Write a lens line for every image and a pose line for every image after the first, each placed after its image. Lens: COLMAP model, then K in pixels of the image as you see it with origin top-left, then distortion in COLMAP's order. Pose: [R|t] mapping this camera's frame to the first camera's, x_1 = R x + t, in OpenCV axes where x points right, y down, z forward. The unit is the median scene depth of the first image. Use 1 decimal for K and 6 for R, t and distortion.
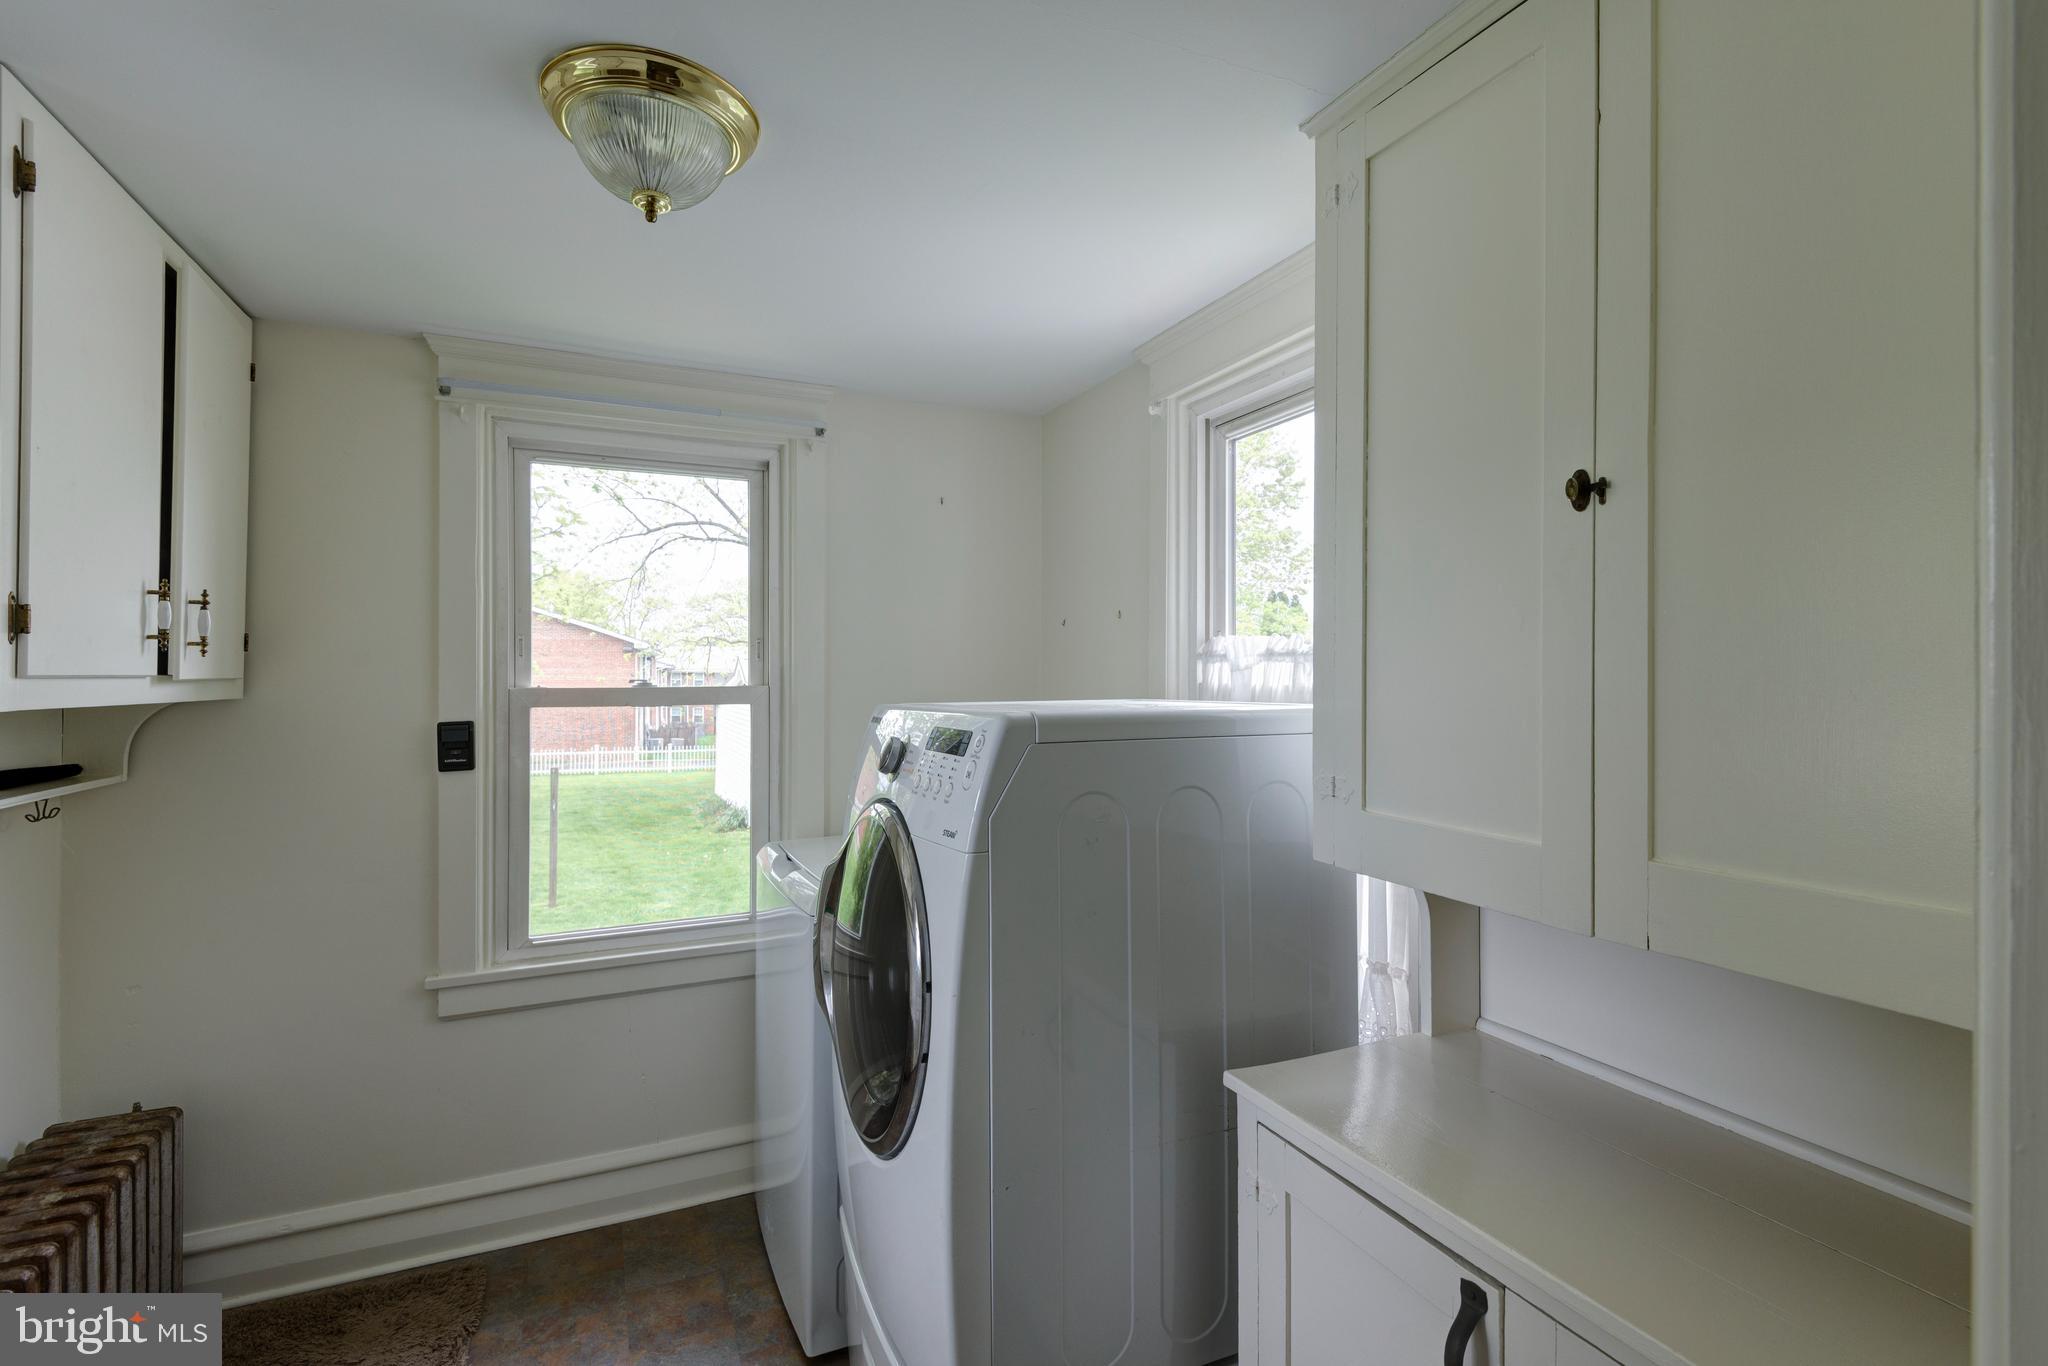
lens RADIAL K [[940.0, 0, 1024.0], [0, 940.0, 683.0], [0, 0, 1]] dist [-0.000263, -0.000072]
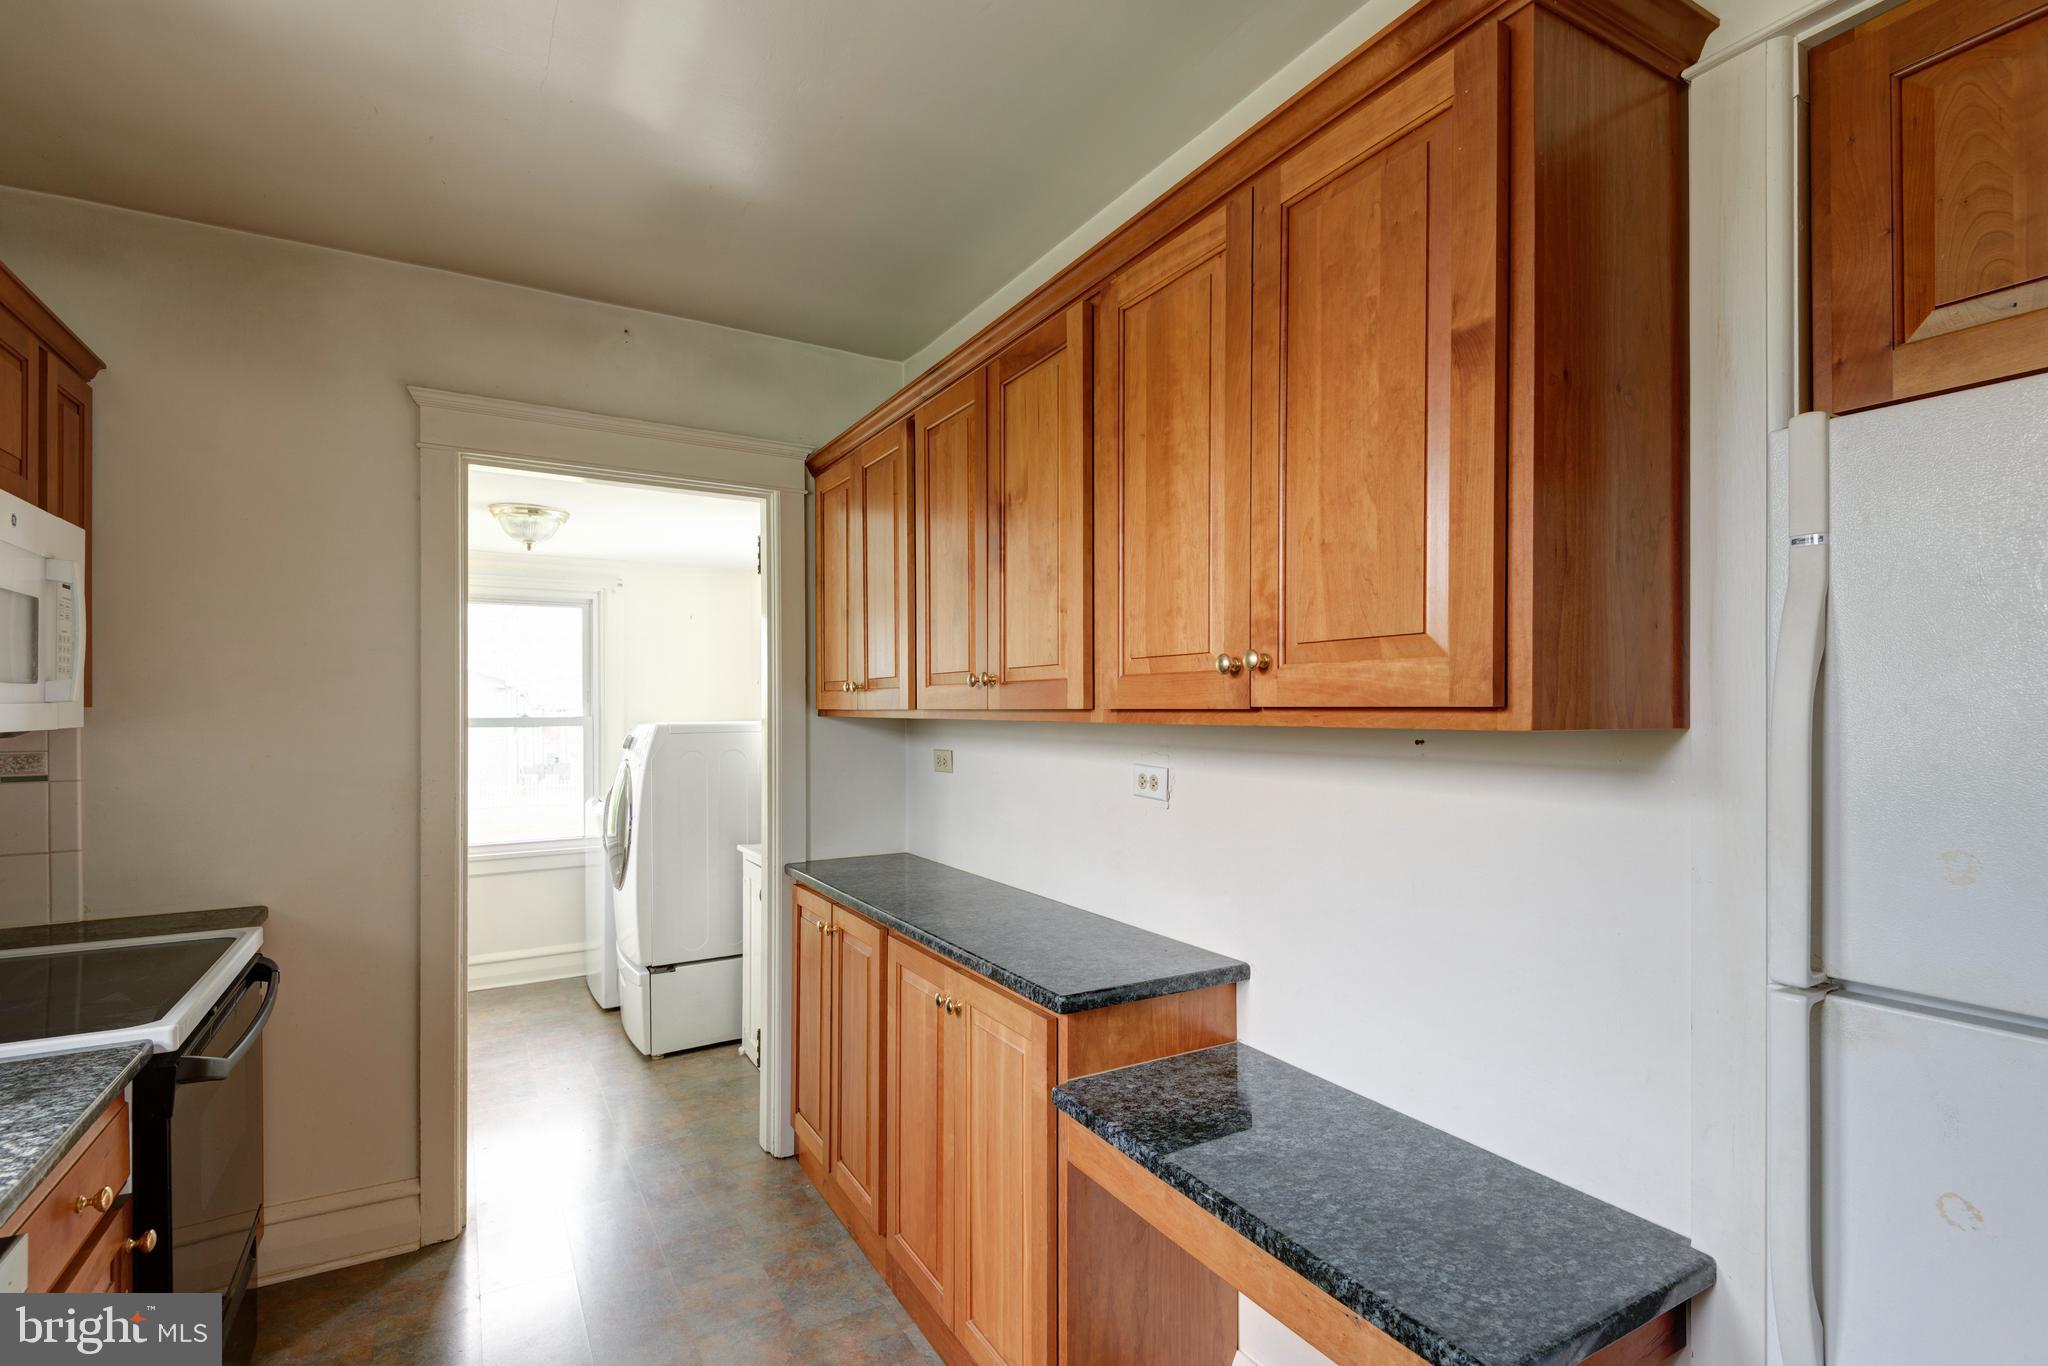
lens RADIAL K [[947.2, 0, 1022.0], [0, 947.2, 706.7], [0, 0, 1]] dist [0.002075, -0.000511]
pose [[0.994254, -0.008413, 0.106717, 0.447193], [0.009605, 0.999897, -0.010668, 0.013946], [-0.106616, 0.011632, 0.994232, -1.155539]]
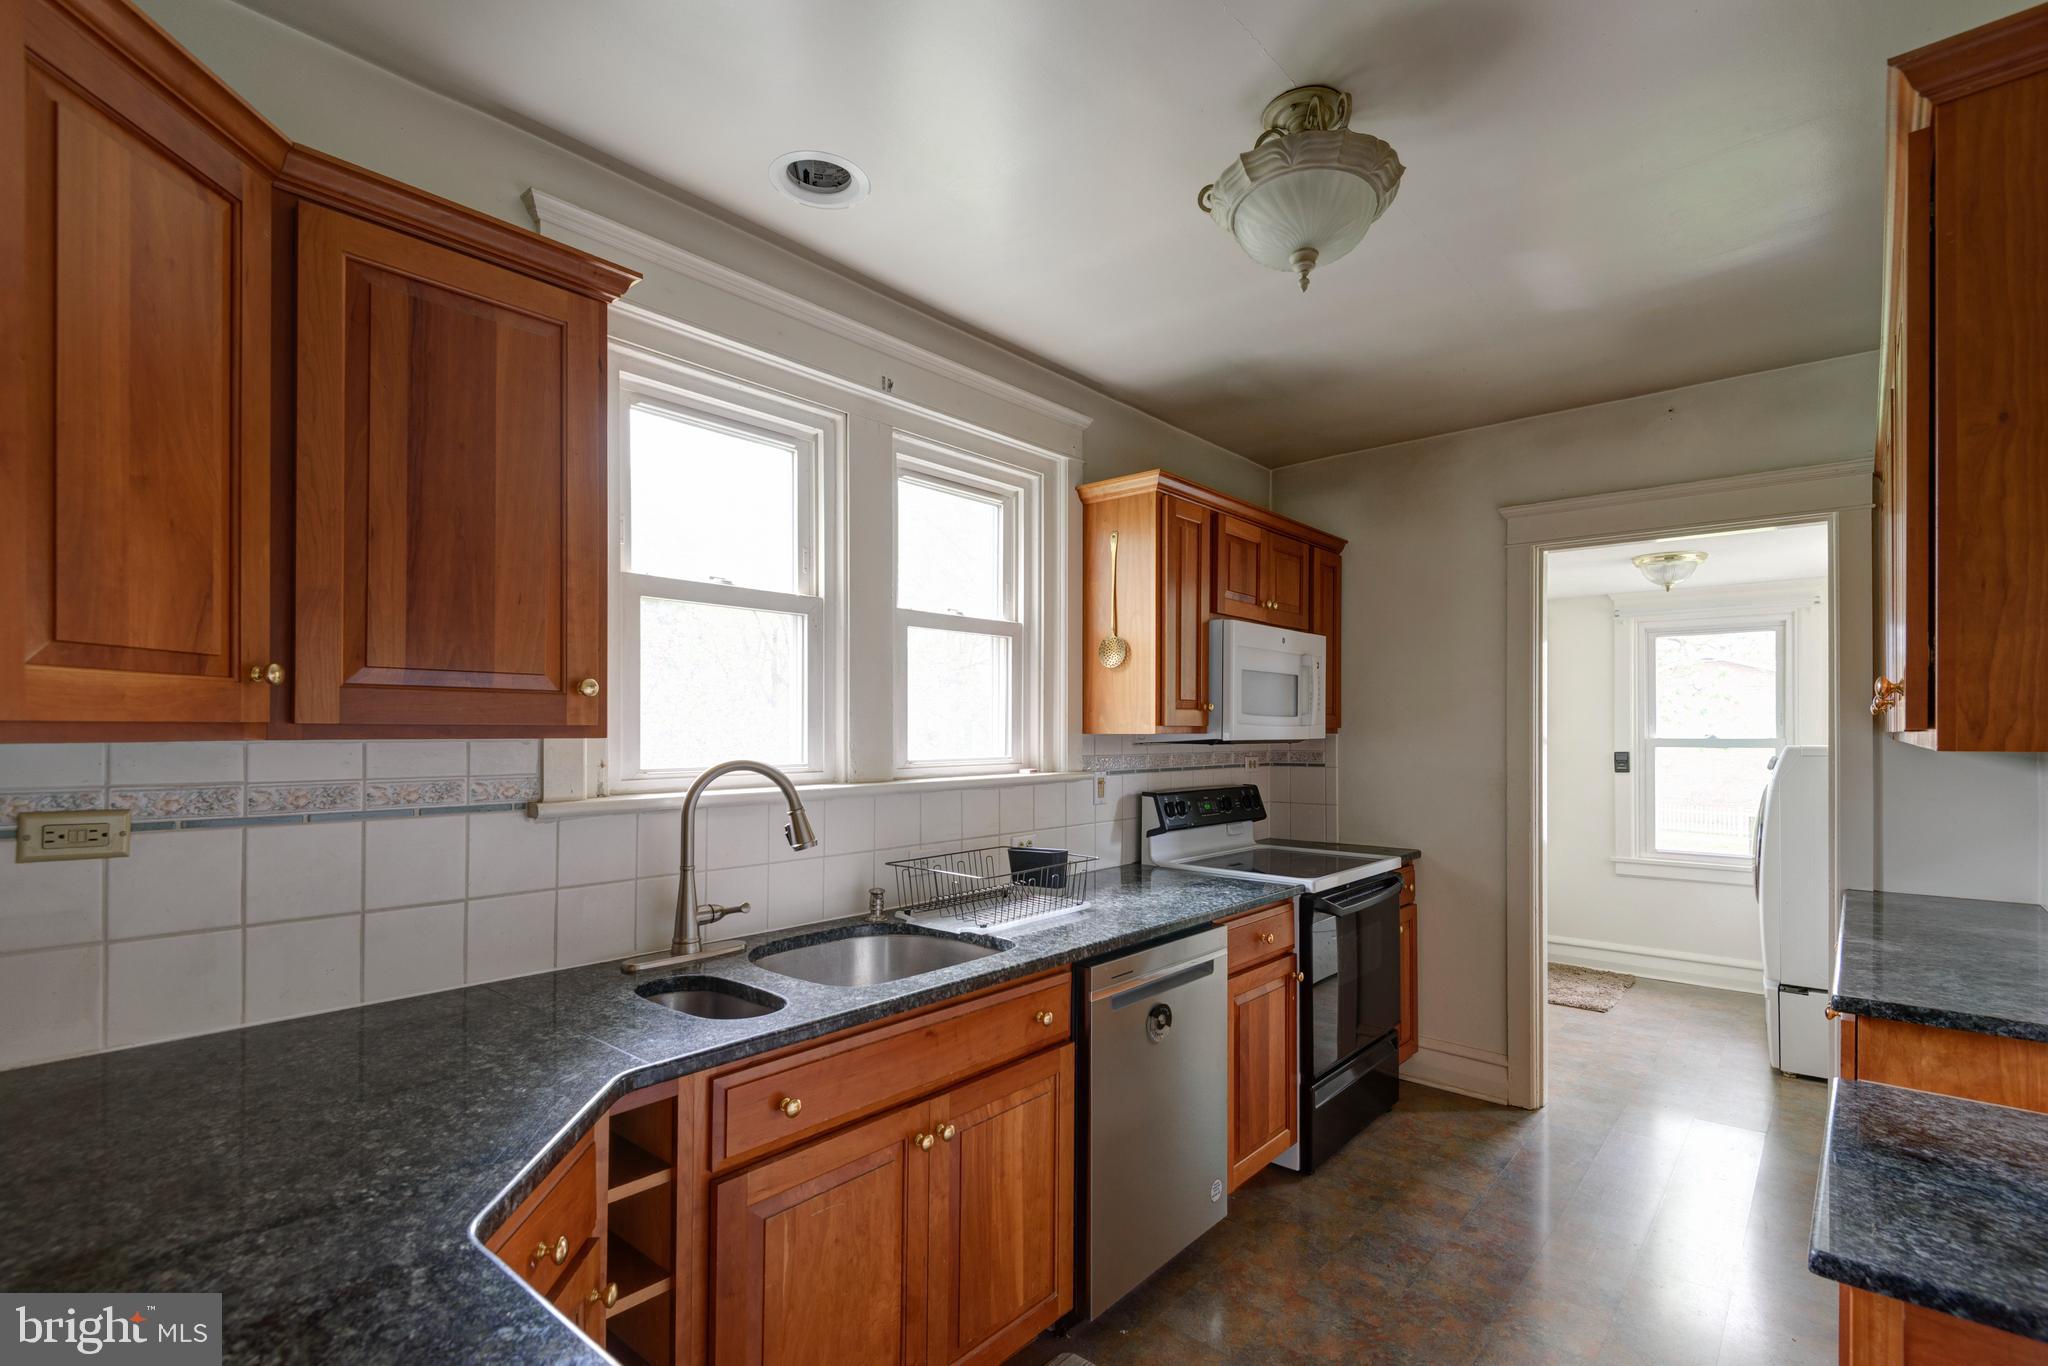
lens RADIAL K [[969.6, 0, 1027.4], [0, 969.6, 711.5], [0, 0, 1]] dist [-0.000480, -0.000180]
pose [[0.418926, -0.021914, -0.907756, 0.984907], [-0.008970, 0.999560, -0.028270, 0.020349], [0.907976, 0.019986, 0.418545, -1.383534]]
